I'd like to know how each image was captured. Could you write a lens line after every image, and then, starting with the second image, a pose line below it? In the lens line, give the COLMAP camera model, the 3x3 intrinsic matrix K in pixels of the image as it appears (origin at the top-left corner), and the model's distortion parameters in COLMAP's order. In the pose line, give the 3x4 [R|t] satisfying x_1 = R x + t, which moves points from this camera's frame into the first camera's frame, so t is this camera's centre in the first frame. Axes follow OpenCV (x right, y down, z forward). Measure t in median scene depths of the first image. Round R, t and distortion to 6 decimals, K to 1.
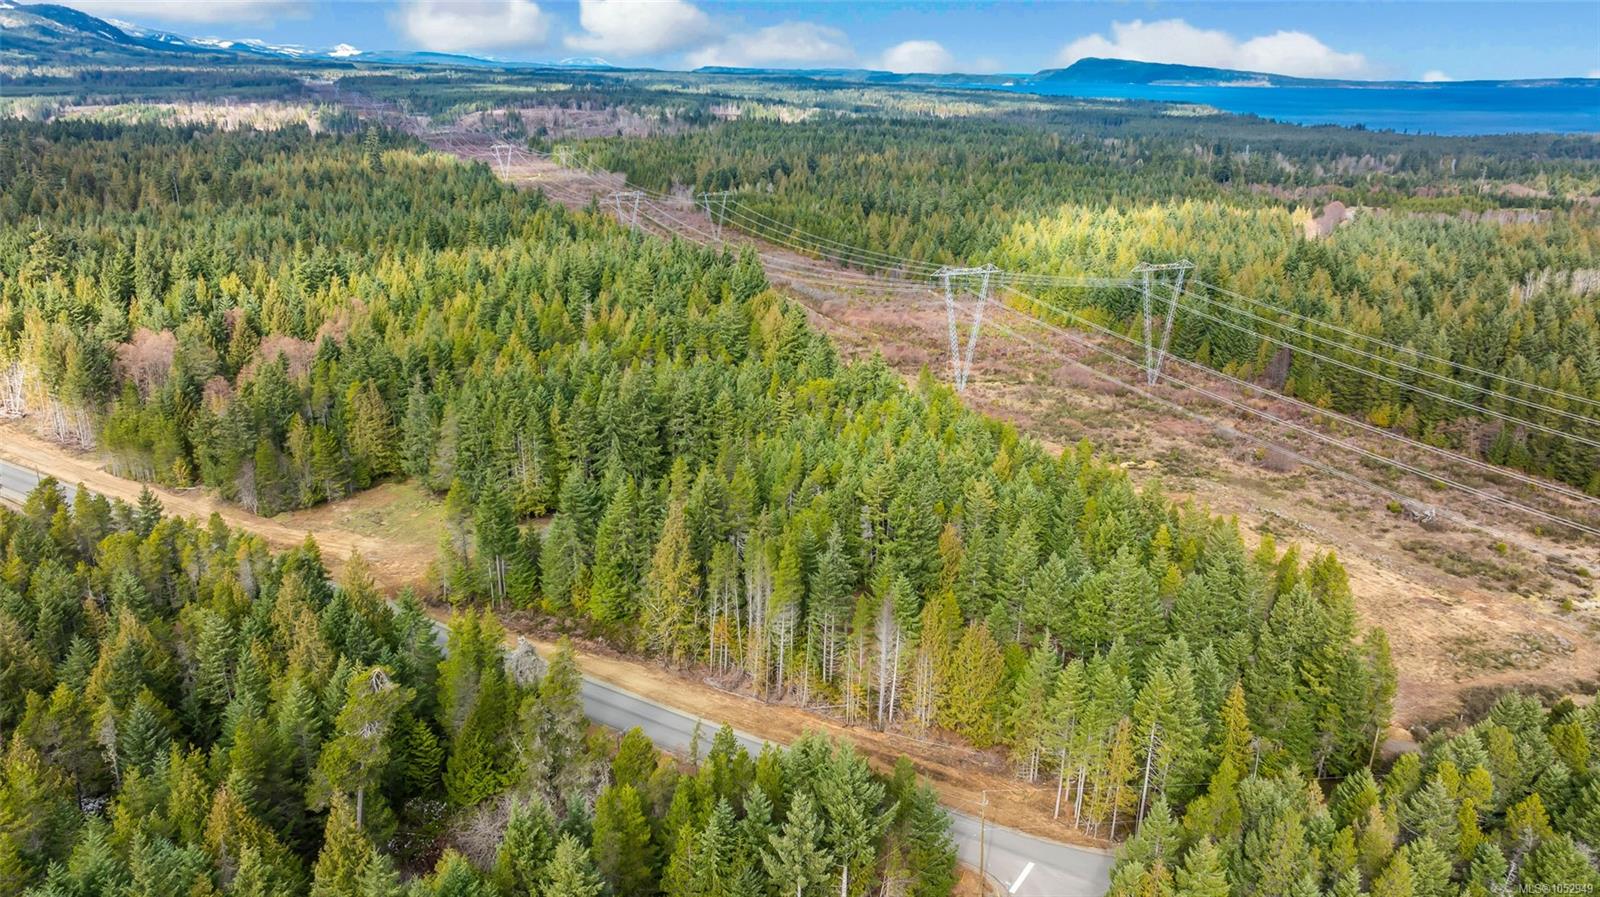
lens RADIAL K [[1102.5, 0, 810.3], [0, 1102.5, 455.9], [0, 0, 1]] dist [-0.051875, 0.049245]
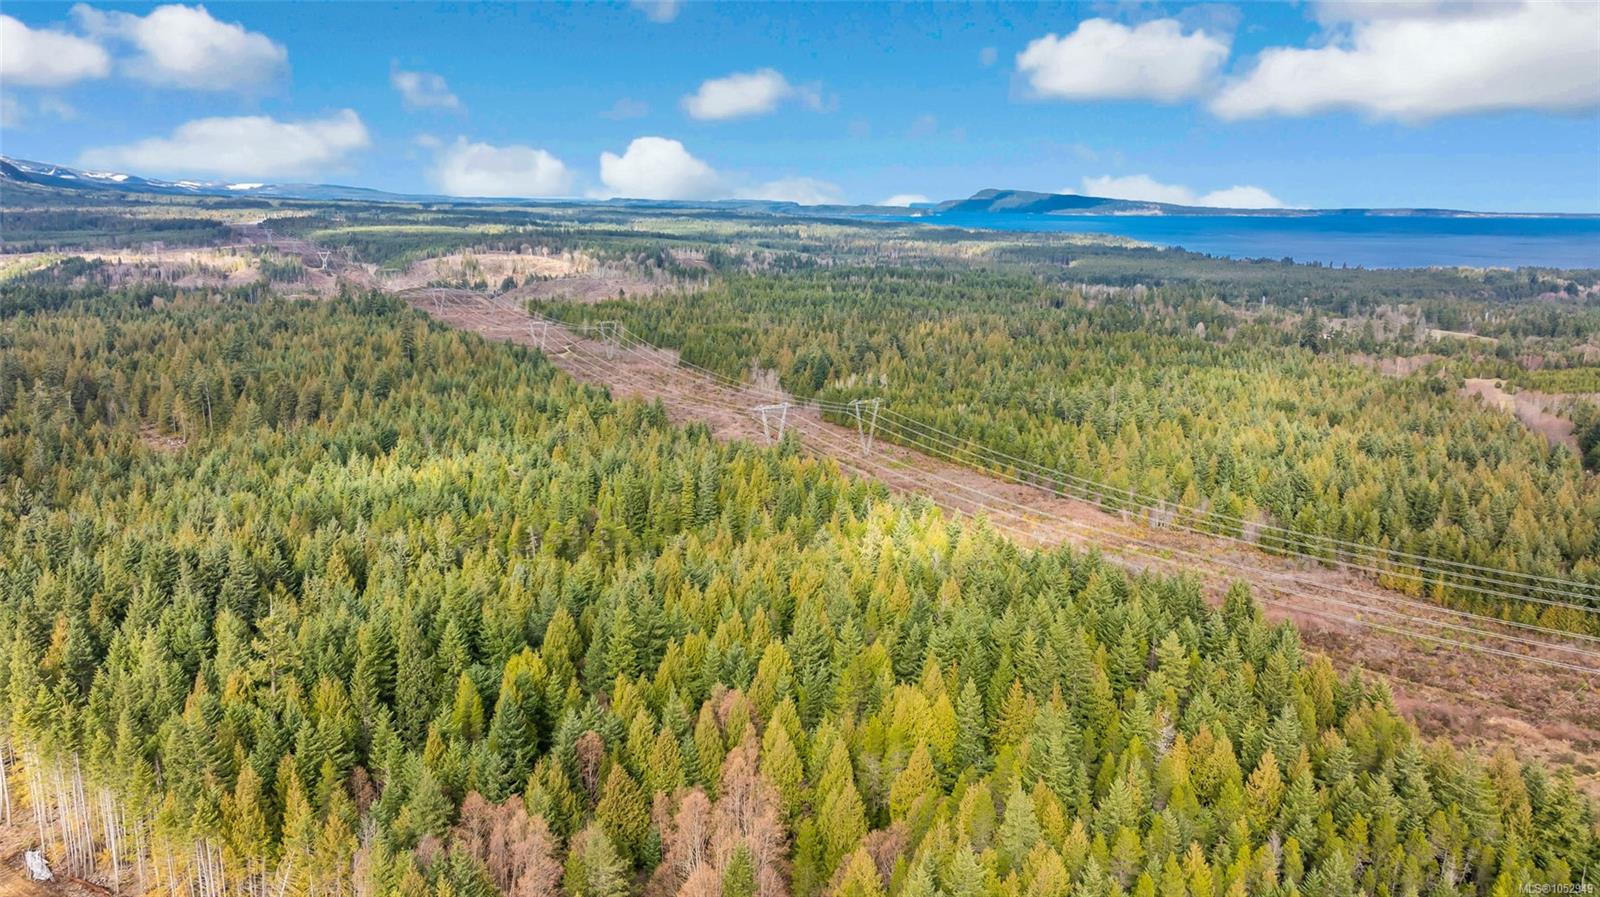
lens RADIAL K [[1102.5, 0, 810.3], [0, 1102.5, 455.9], [0, 0, 1]] dist [-0.051875, 0.049245]
pose [[0.995975, -0.023736, 0.086427, -0.208367], [0.032980, 0.993696, -0.107147, -0.102379], [-0.083339, 0.109566, 0.990480, 0.145354]]
